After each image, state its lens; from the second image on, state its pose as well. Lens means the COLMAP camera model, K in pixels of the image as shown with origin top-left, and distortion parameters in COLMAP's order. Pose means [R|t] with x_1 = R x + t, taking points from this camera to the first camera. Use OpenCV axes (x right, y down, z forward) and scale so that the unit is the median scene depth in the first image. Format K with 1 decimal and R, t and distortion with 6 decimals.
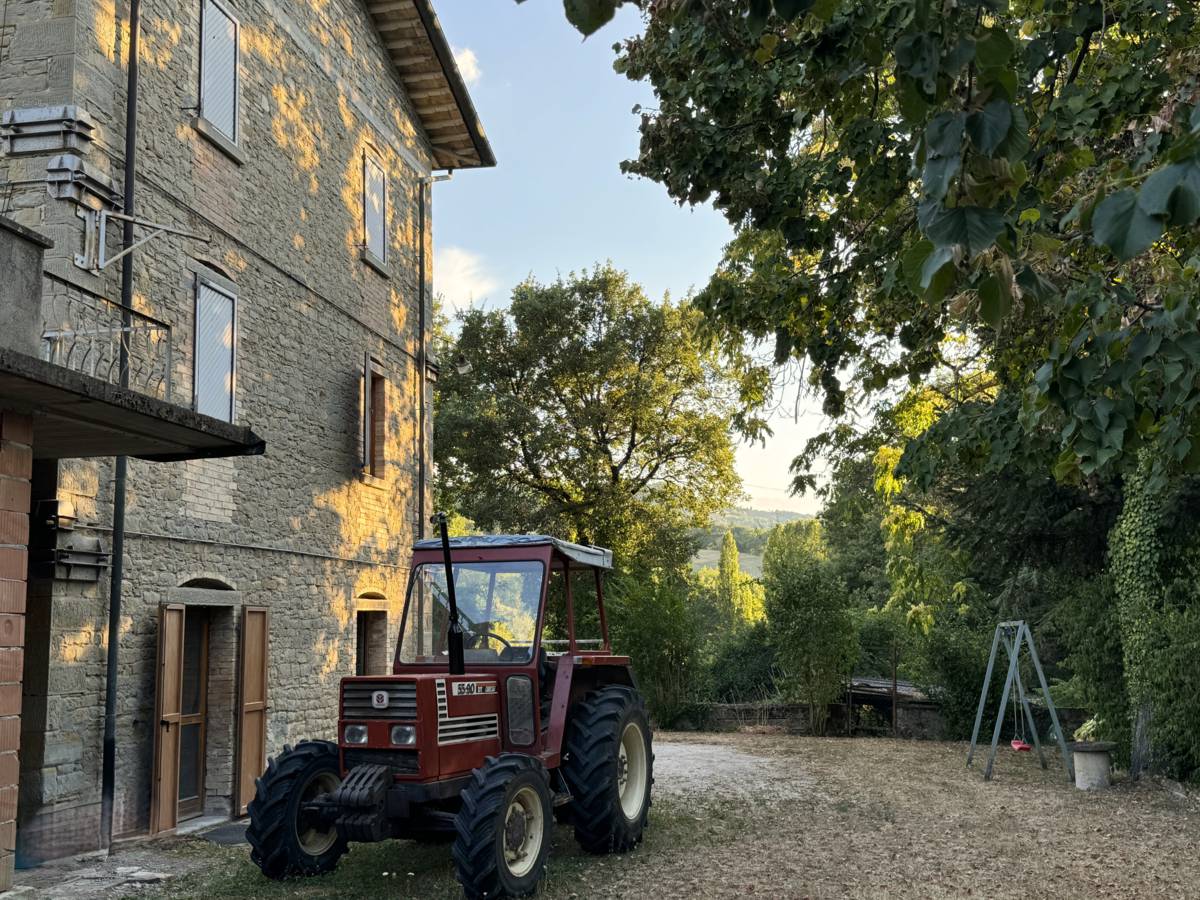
lens RADIAL K [[1289.3, 0, 598.1], [0, 1289.3, 453.6], [0, 0, 1]] dist [0.197335, -0.478057]
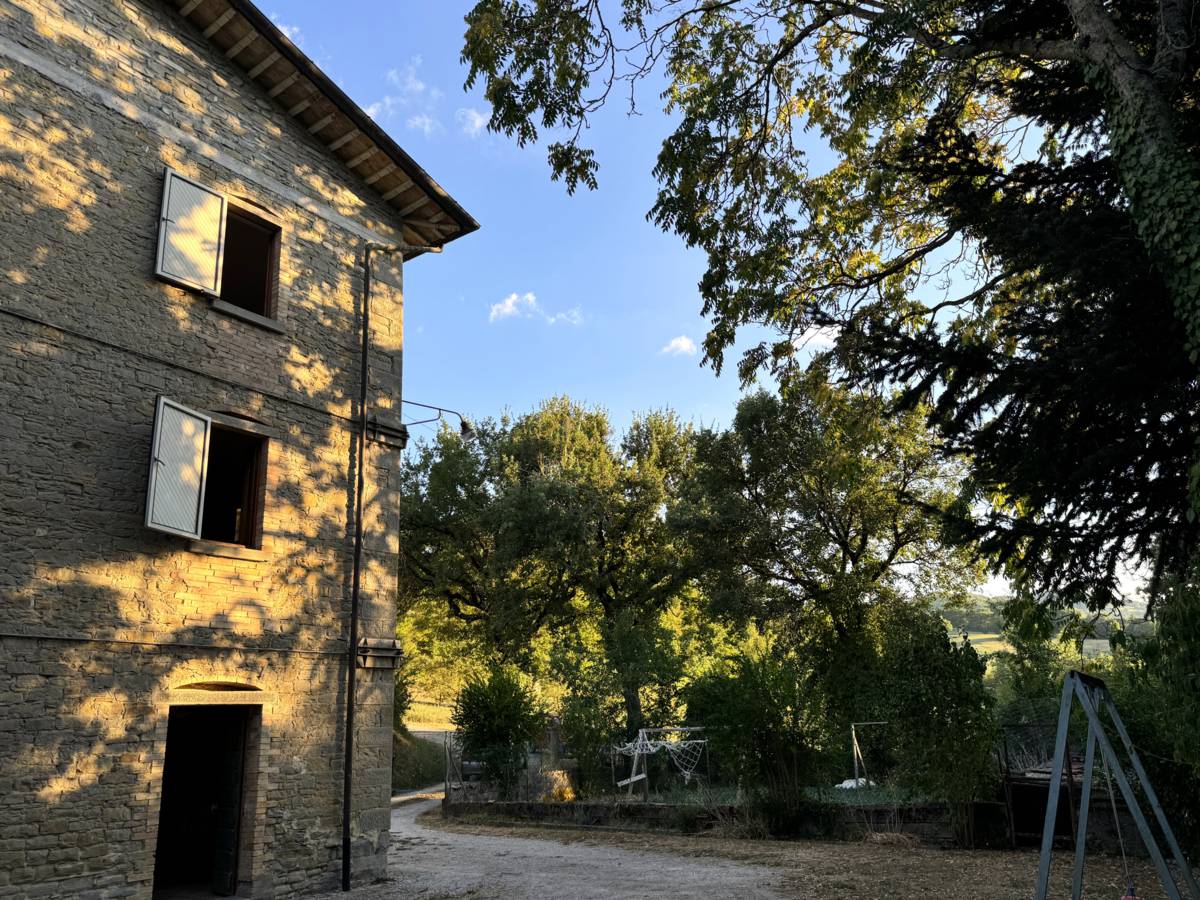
lens RADIAL K [[887.2, 0, 595.9], [0, 887.2, 446.6], [0, 0, 1]] dist [0.086827, -0.137660]
pose [[0.904582, -0.156620, -0.396486, 0.375584], [0.091675, 0.979774, -0.177874, 0.103776], [0.416325, 0.124554, 0.900644, 0.701391]]
